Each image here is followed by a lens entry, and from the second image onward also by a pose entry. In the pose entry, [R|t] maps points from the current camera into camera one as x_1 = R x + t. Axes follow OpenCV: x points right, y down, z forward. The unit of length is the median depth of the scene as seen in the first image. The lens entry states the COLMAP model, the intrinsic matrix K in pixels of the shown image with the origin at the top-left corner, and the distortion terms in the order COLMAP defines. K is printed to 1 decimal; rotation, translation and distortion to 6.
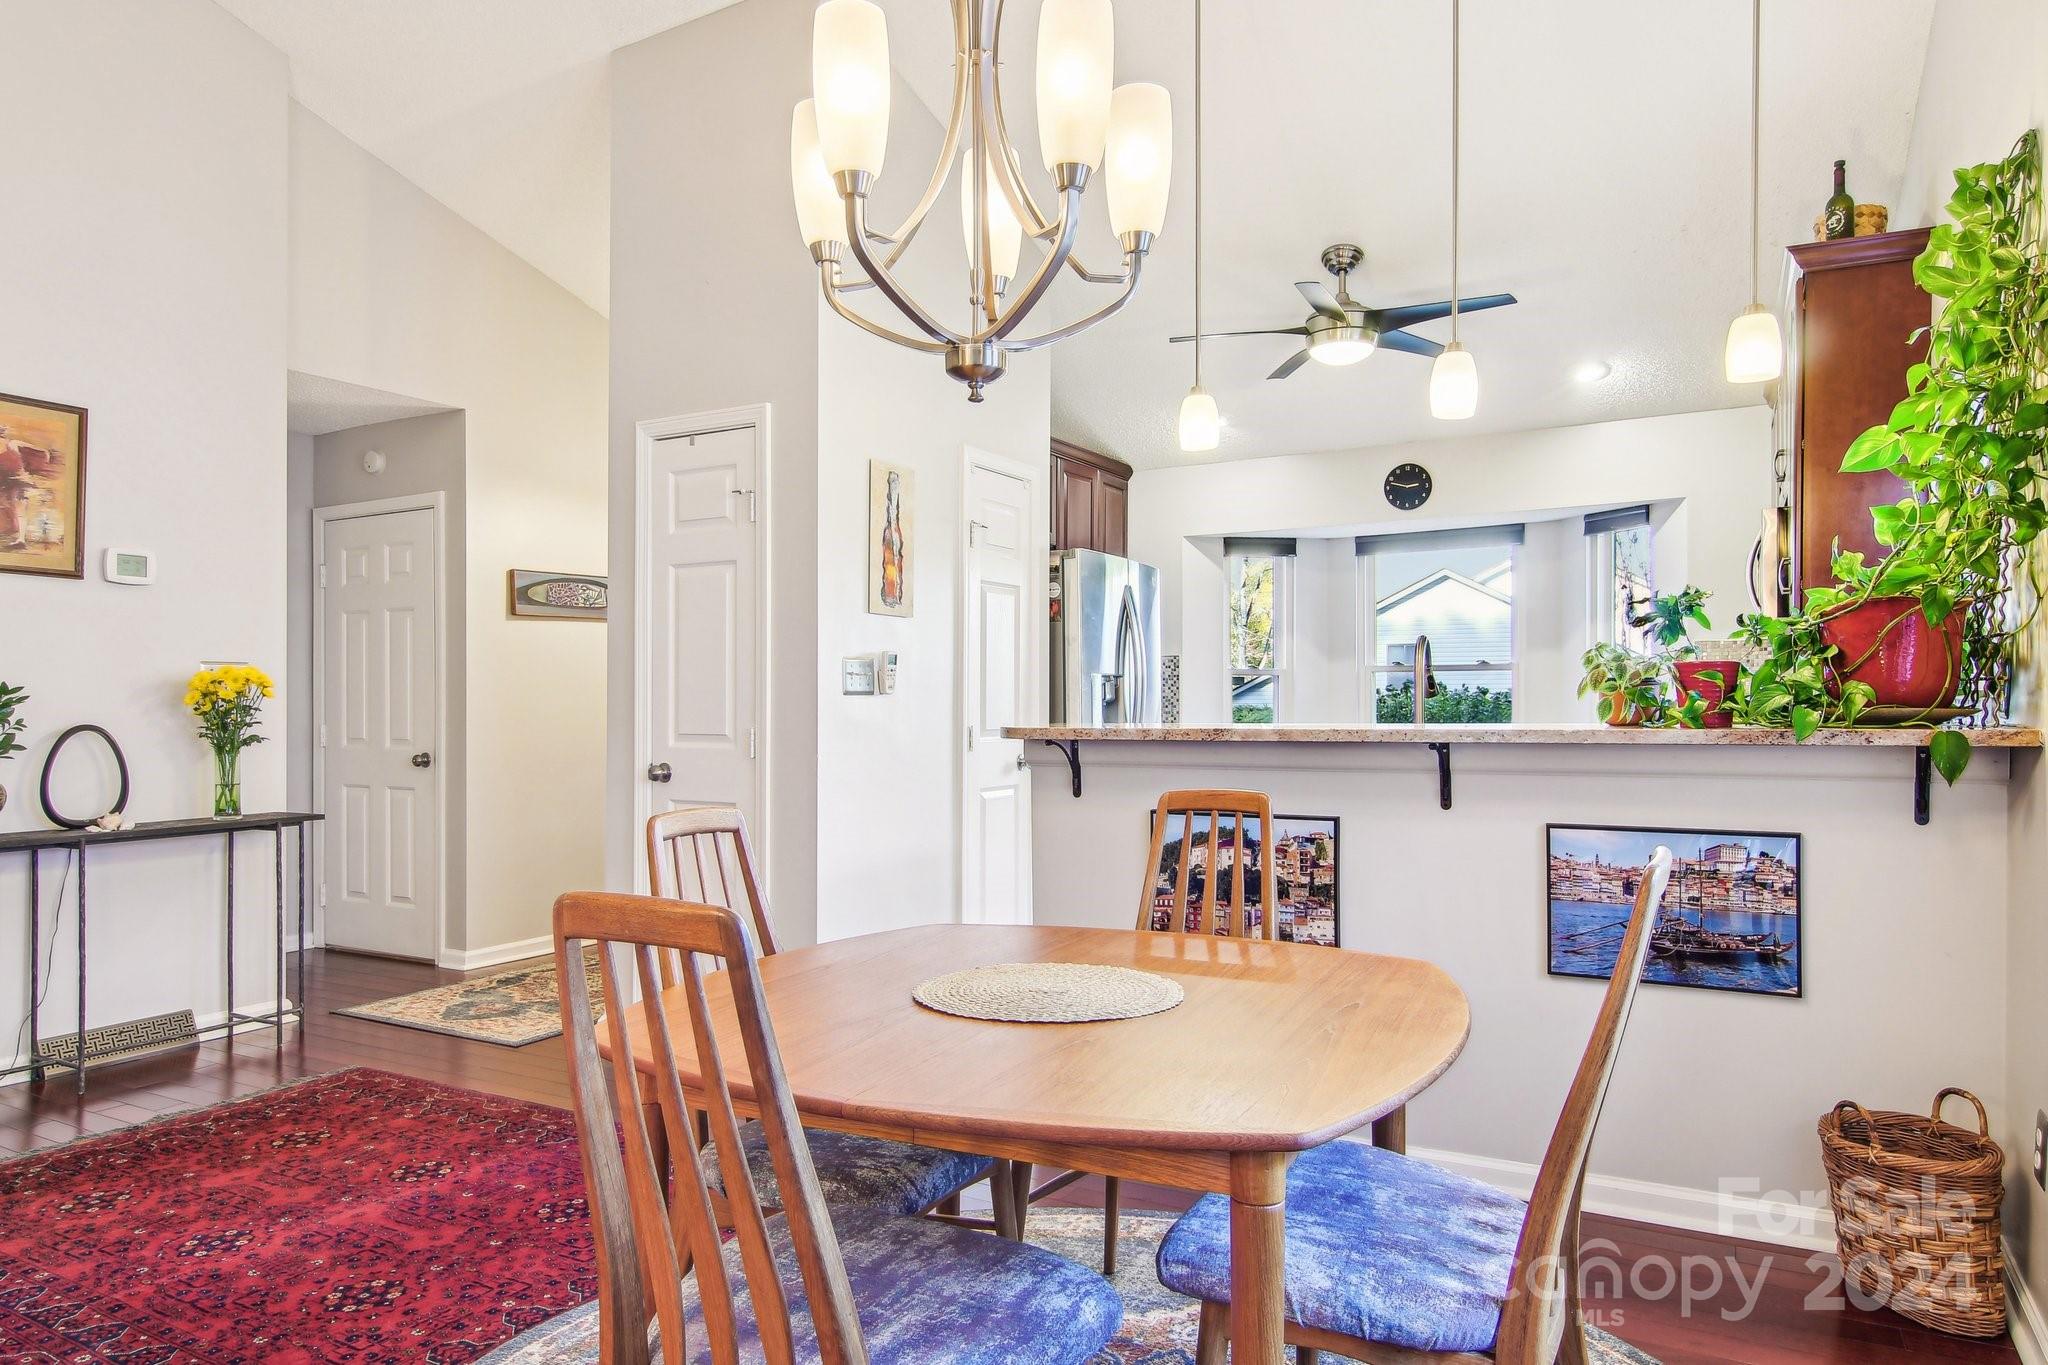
lens RADIAL K [[1255.3, 0, 1027.7], [0, 1255.3, 716.9], [0, 0, 1]] dist [-0.000568, -0.018219]
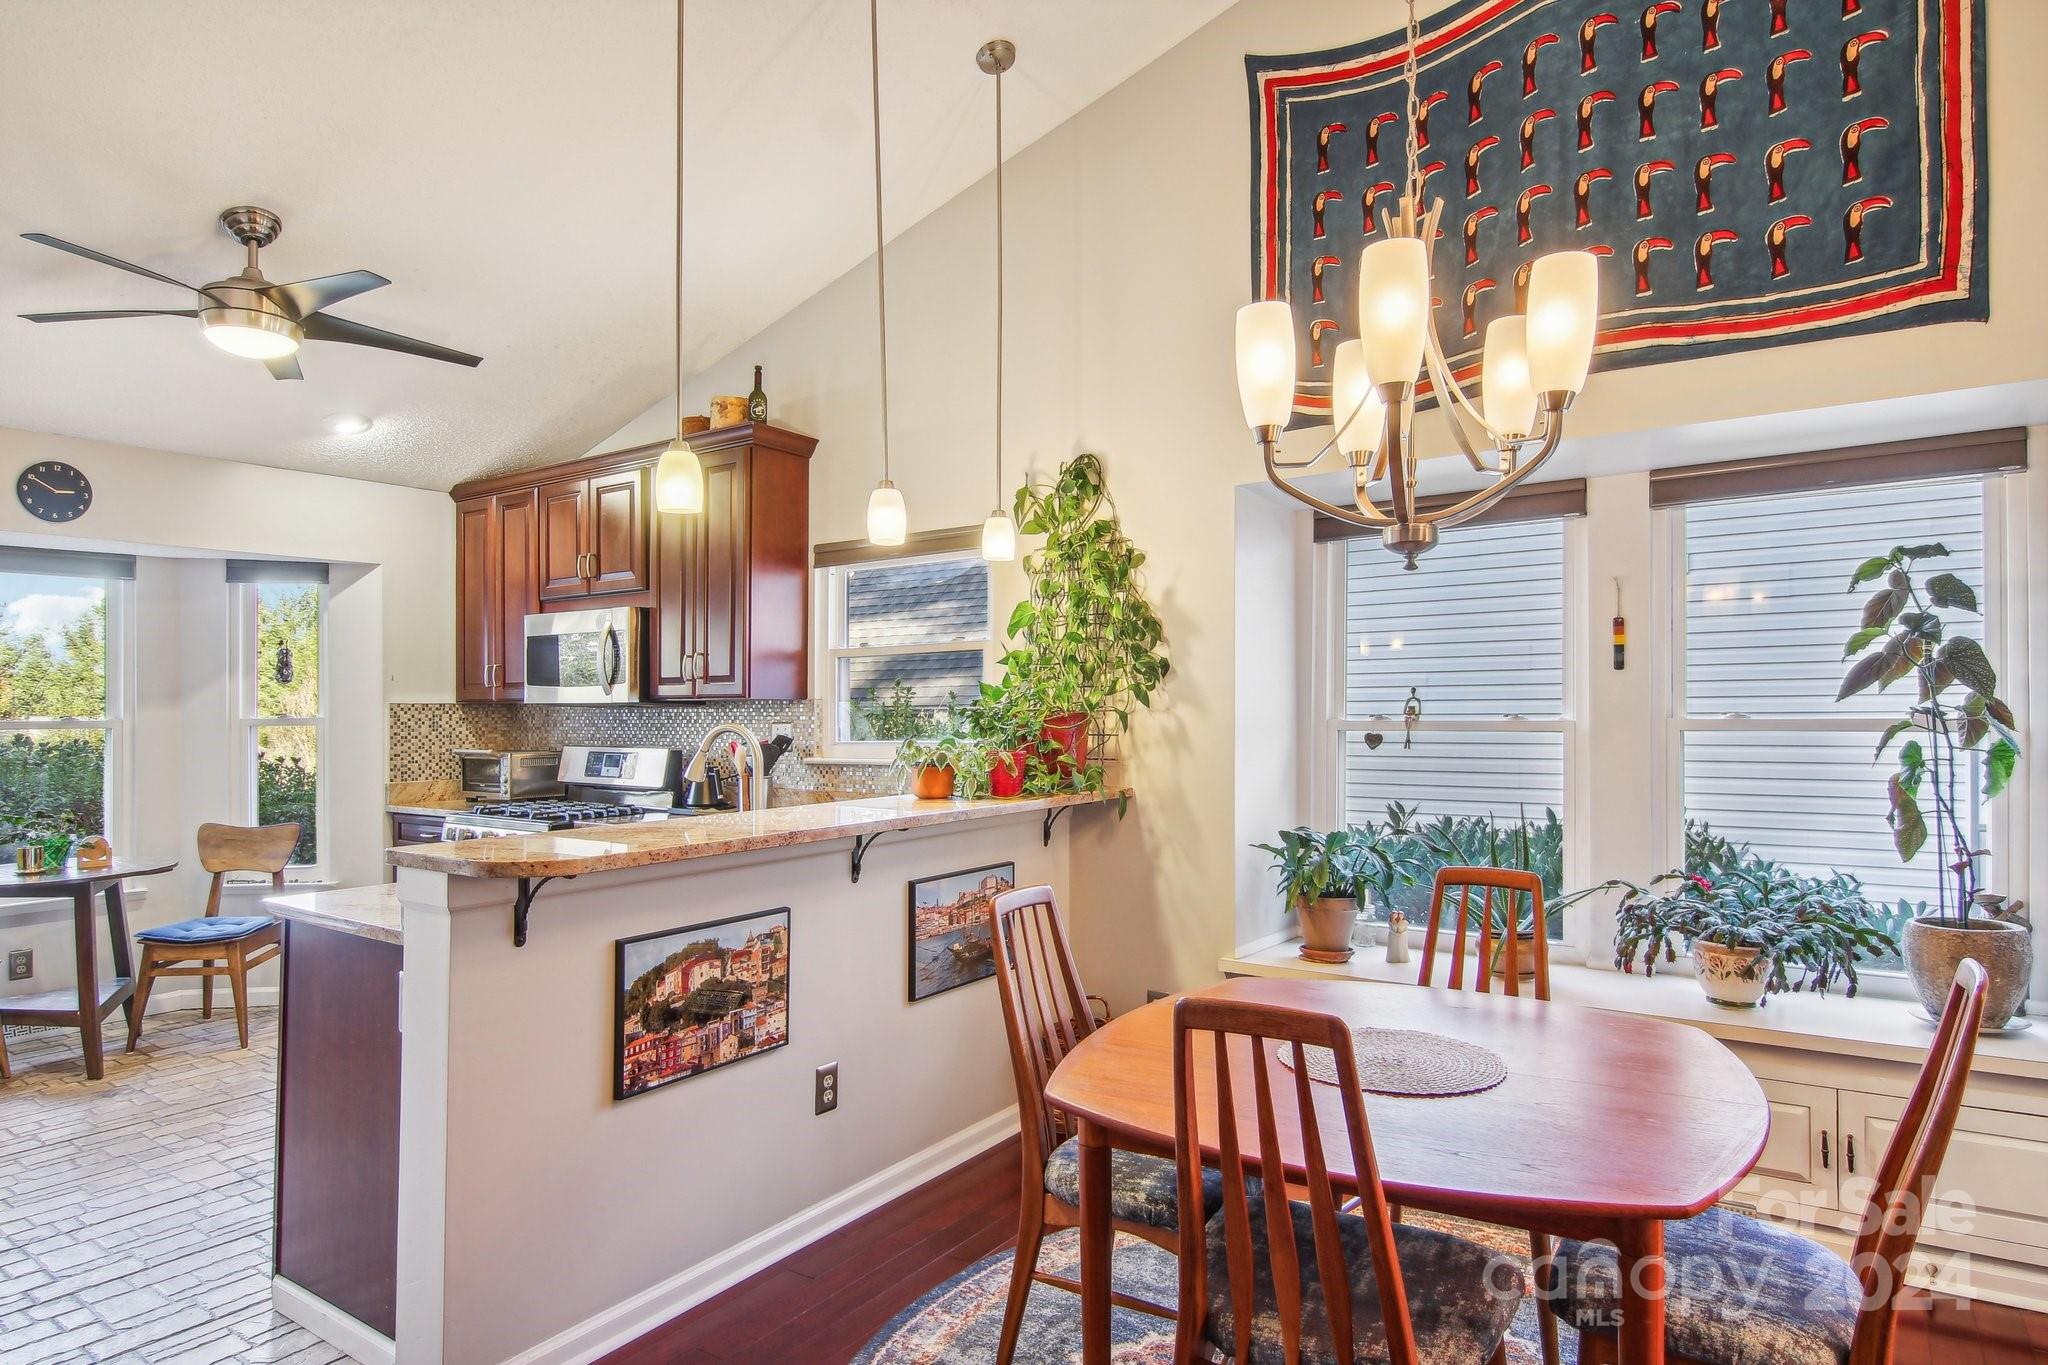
lens RADIAL K [[1159.1, 0, 1015.9], [0, 1159.1, 661.1], [0, 0, 1]] dist [-0.001976, -0.016787]
pose [[0.105695, 0.049096, 0.993186, -0.323967], [0.023069, 0.998391, -0.051809, -0.030923], [-0.994131, 0.028388, 0.104393, 0.349810]]
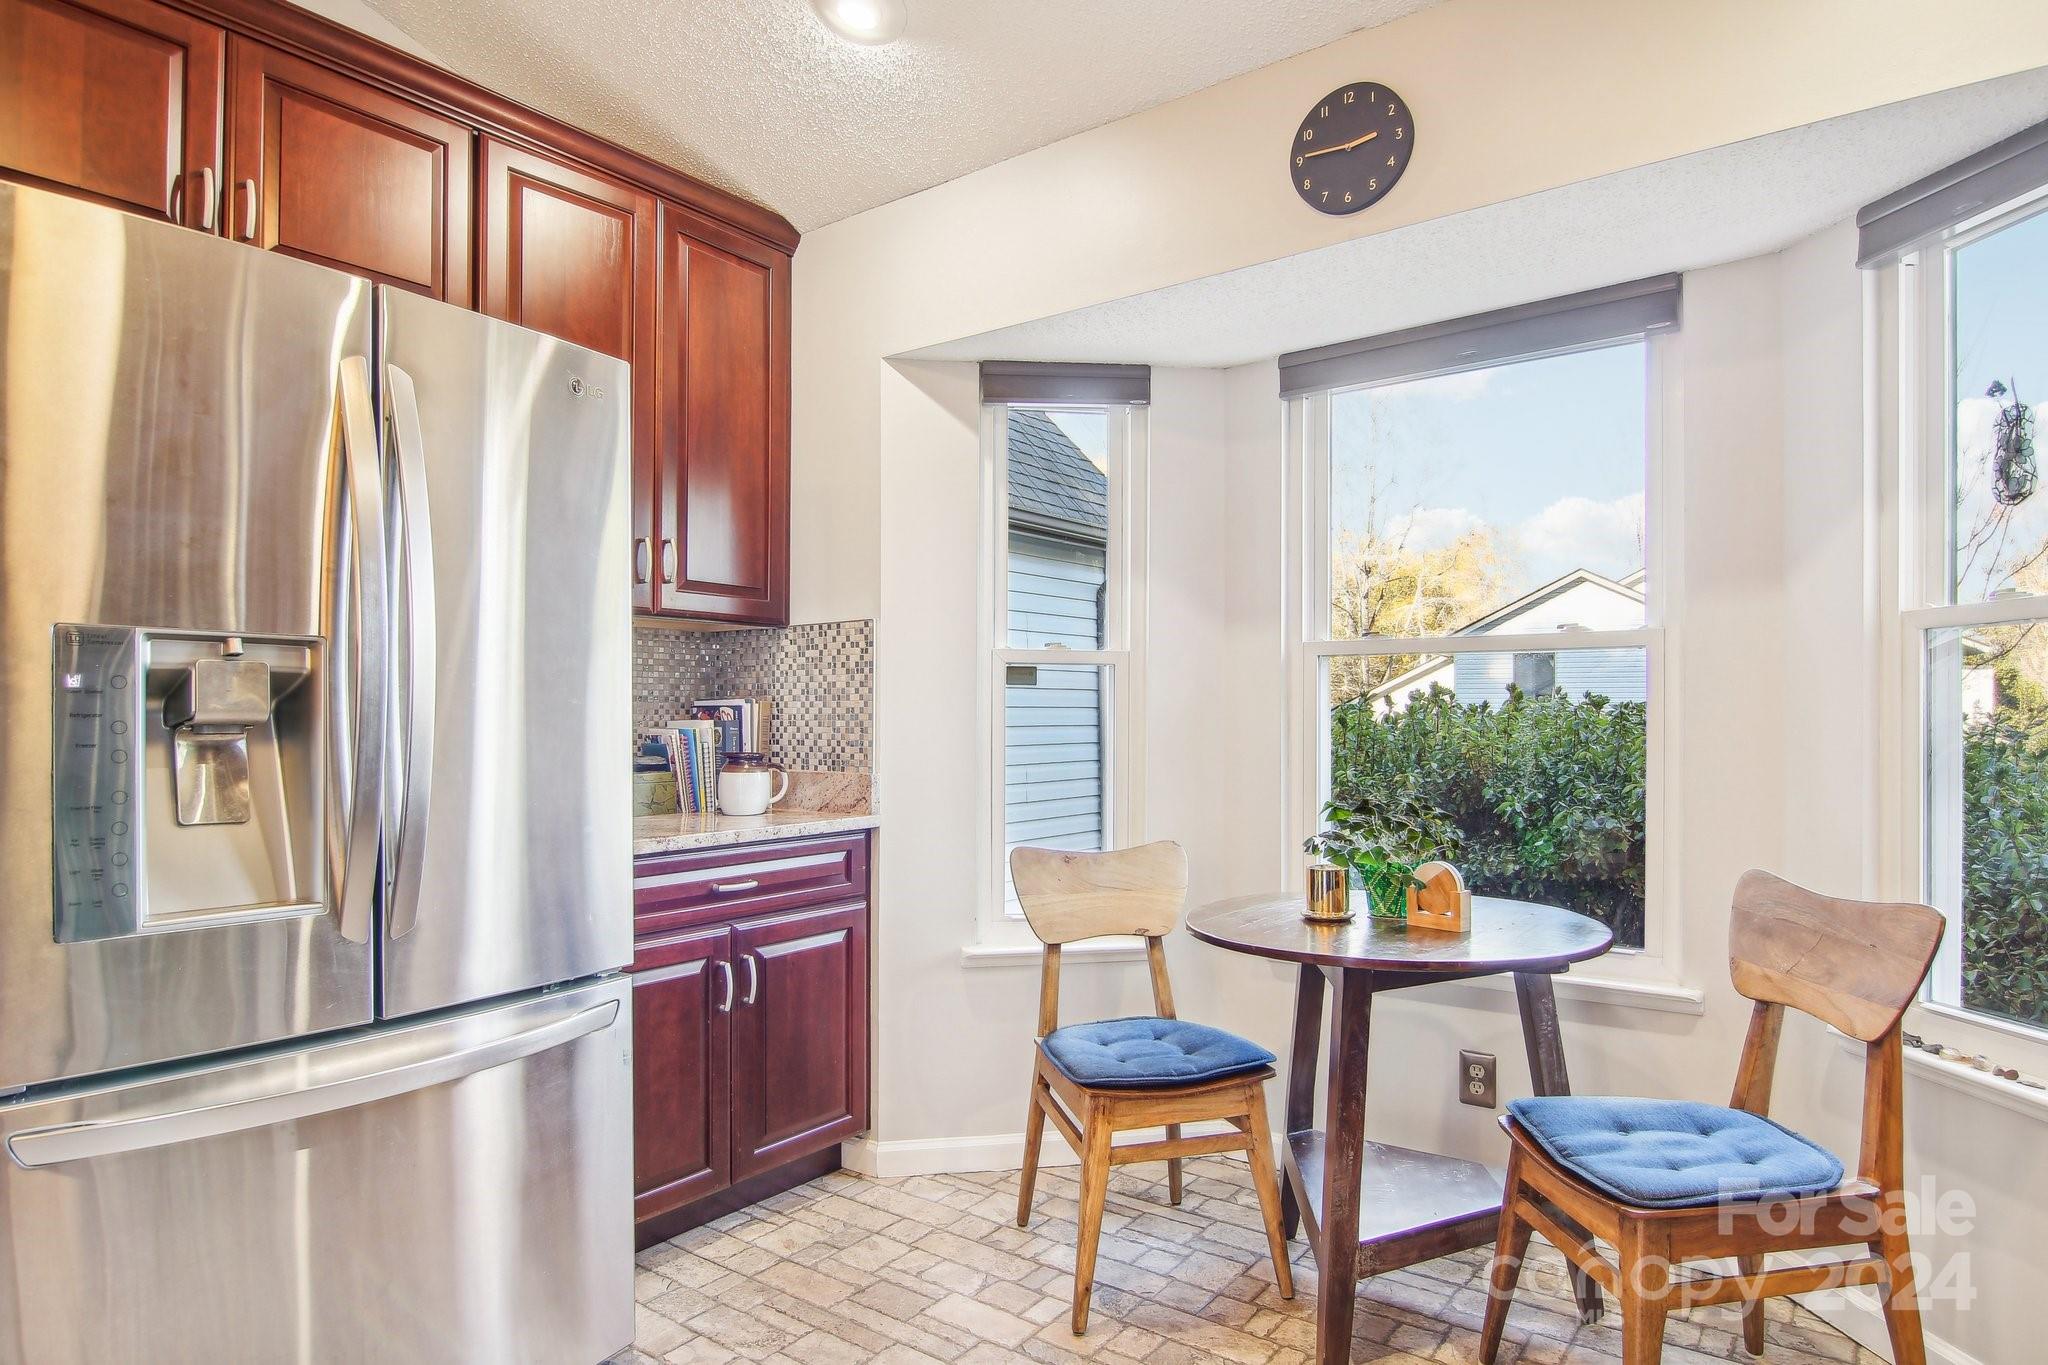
lens RADIAL K [[1178.4, 0, 1025.5], [0, 1178.4, 746.8], [0, 0, 1]] dist [-0.019744, -0.000696]
pose [[0.991420, 0.003164, -0.130679, 0.254220], [-0.000959, 0.999856, 0.016930, -0.012977], [0.130714, -0.016660, 0.991280, 0.643960]]
